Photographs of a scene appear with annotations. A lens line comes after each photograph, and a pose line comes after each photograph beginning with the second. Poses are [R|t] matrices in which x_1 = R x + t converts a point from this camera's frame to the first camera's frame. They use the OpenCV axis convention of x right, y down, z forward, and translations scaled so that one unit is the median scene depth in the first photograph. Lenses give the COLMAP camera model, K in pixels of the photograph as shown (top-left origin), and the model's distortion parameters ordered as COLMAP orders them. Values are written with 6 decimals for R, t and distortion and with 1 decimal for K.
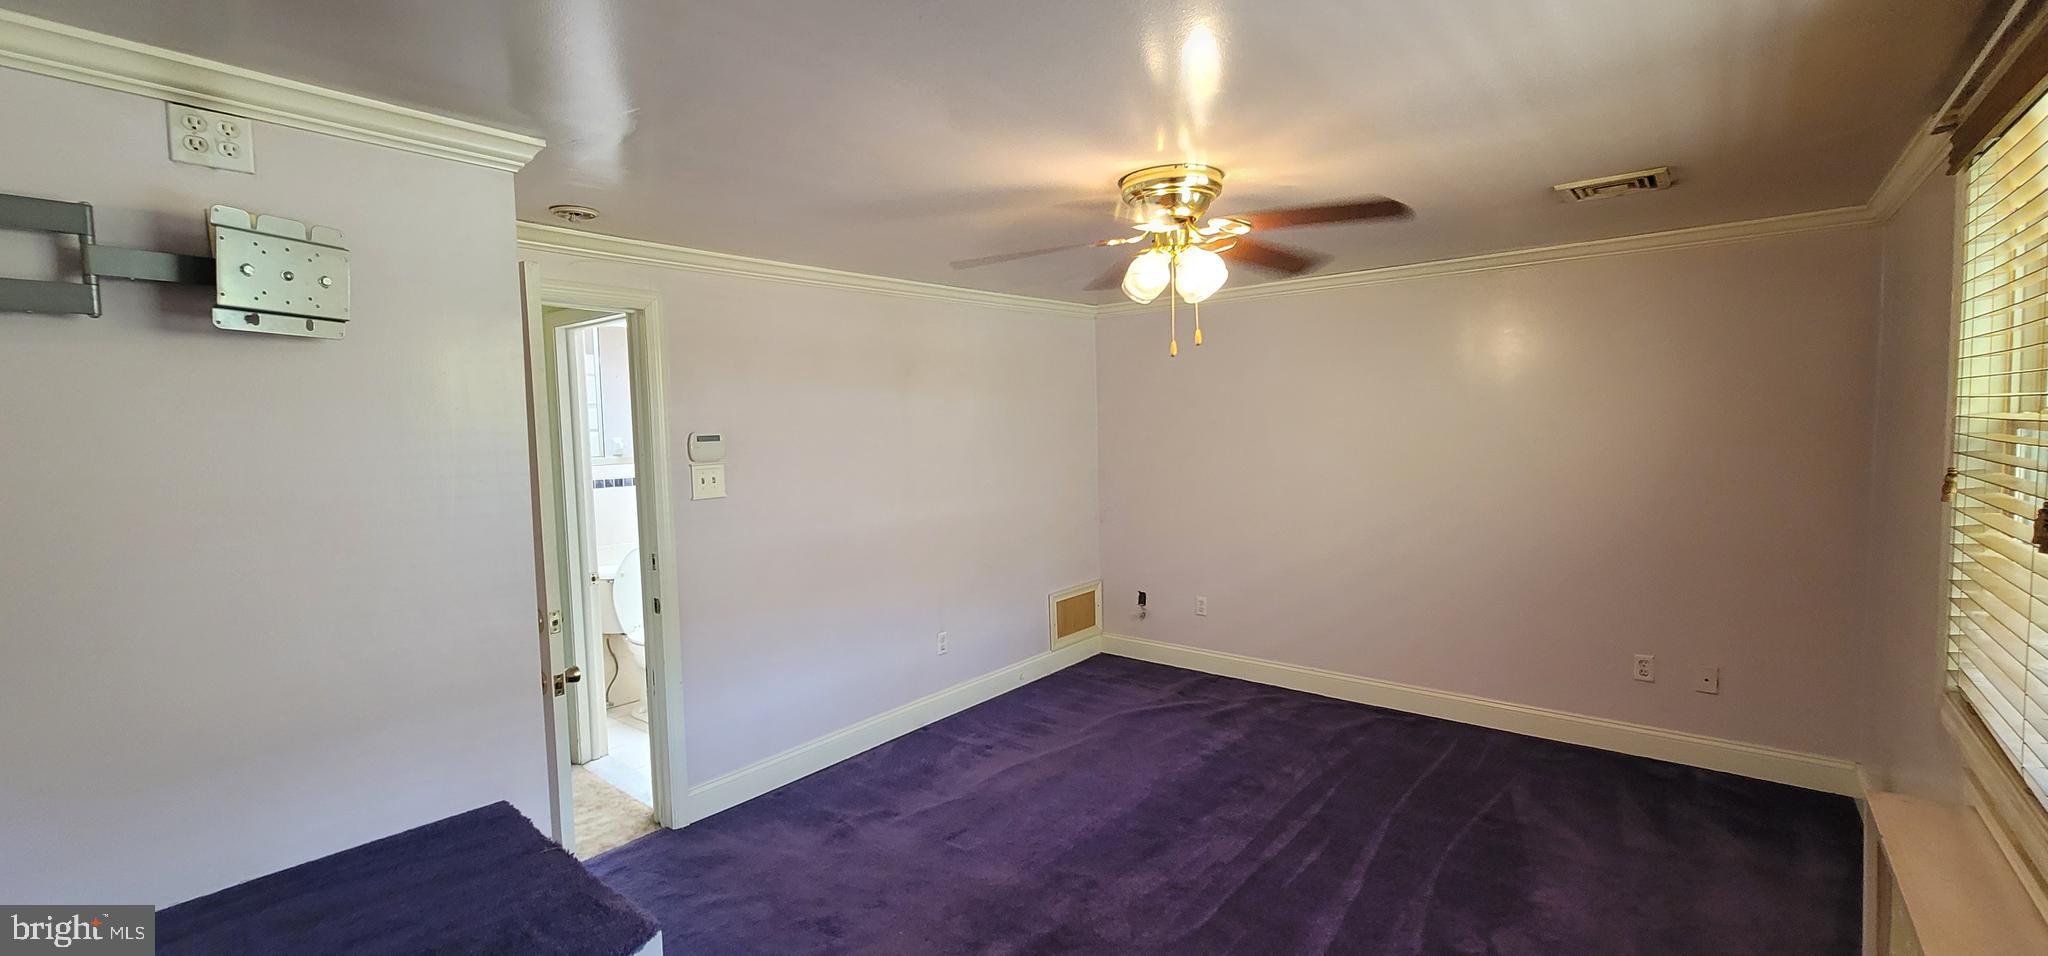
lens RADIAL K [[833.5, 0, 1015.9], [0, 833.5, 471.3], [0, 0, 1]] dist [-0.009343, 0.002116]
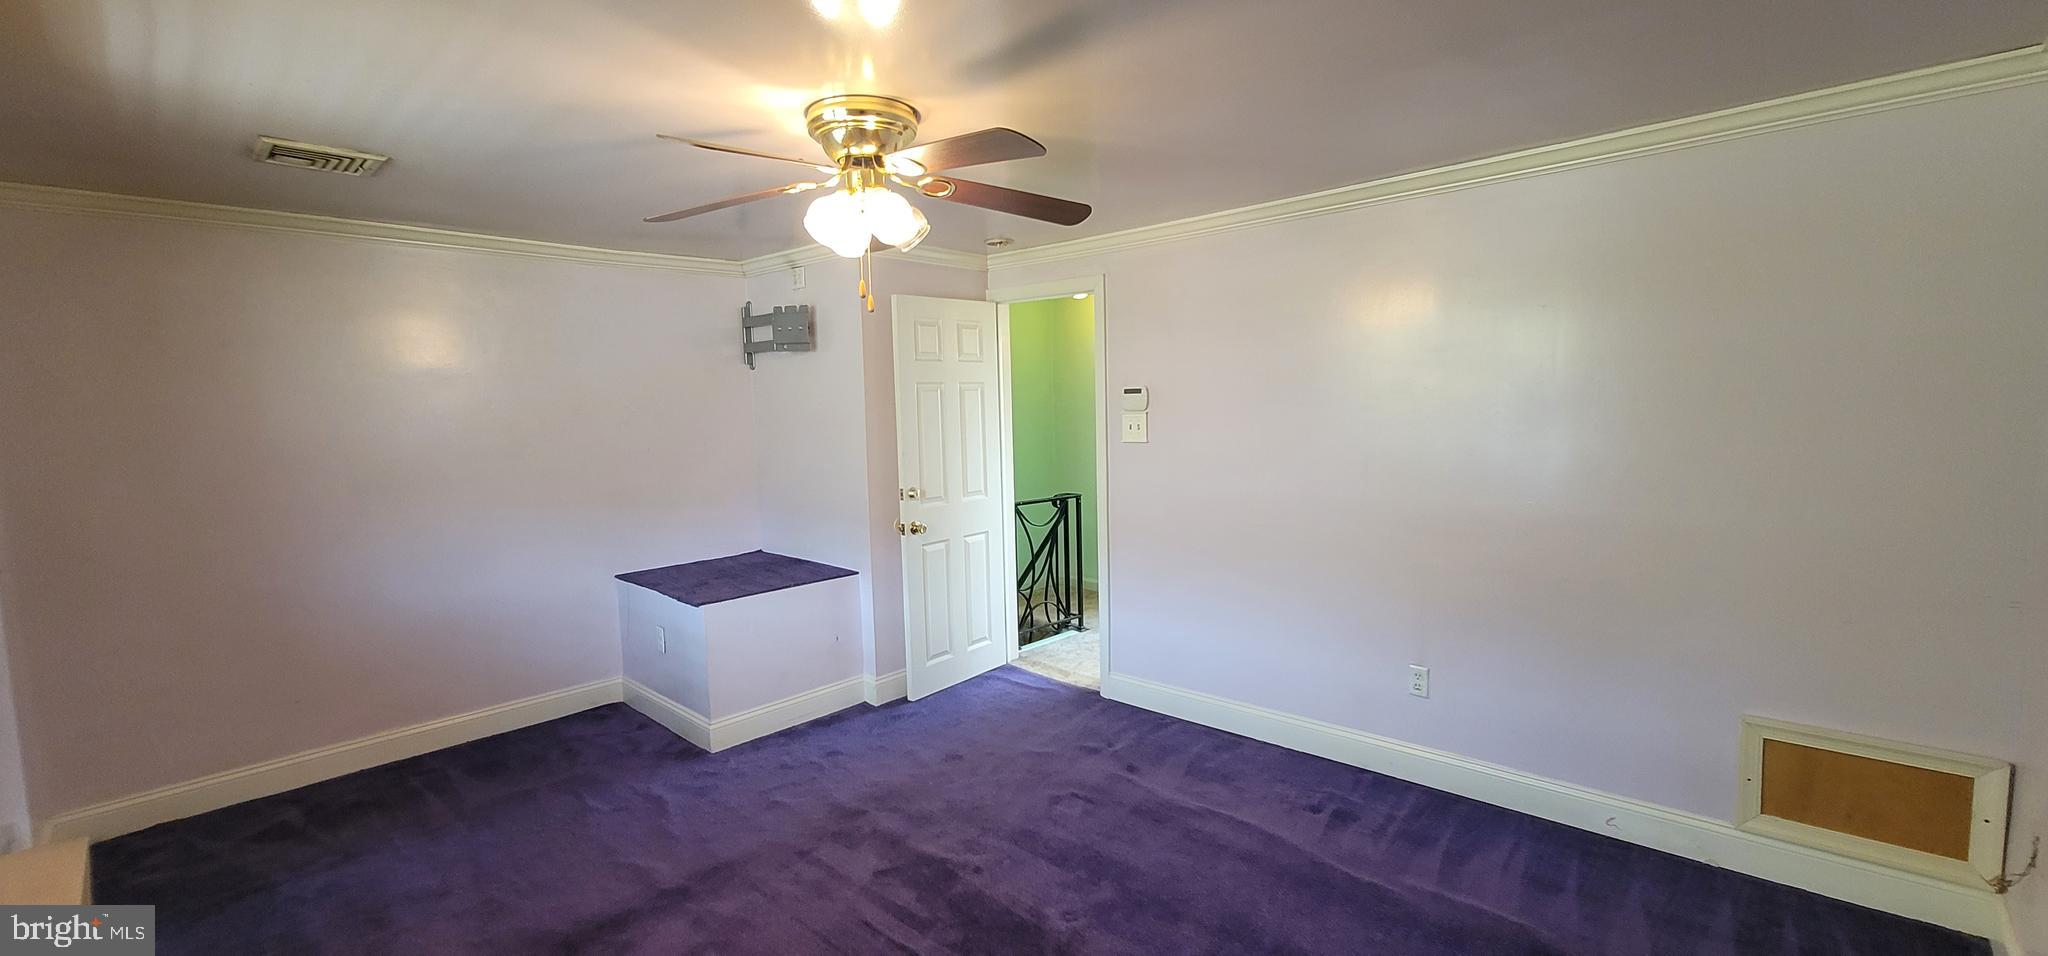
lens RADIAL K [[833.5, 0, 1016.2], [0, 833.5, 479.3], [0, 0, 1]] dist [-0.009343, 0.002116]
pose [[-0.065457, 0.115777, -0.991116, 0.815828], [-0.037640, 0.992253, 0.118395, -0.048645], [0.997145, 0.045055, -0.060592, 0.904342]]
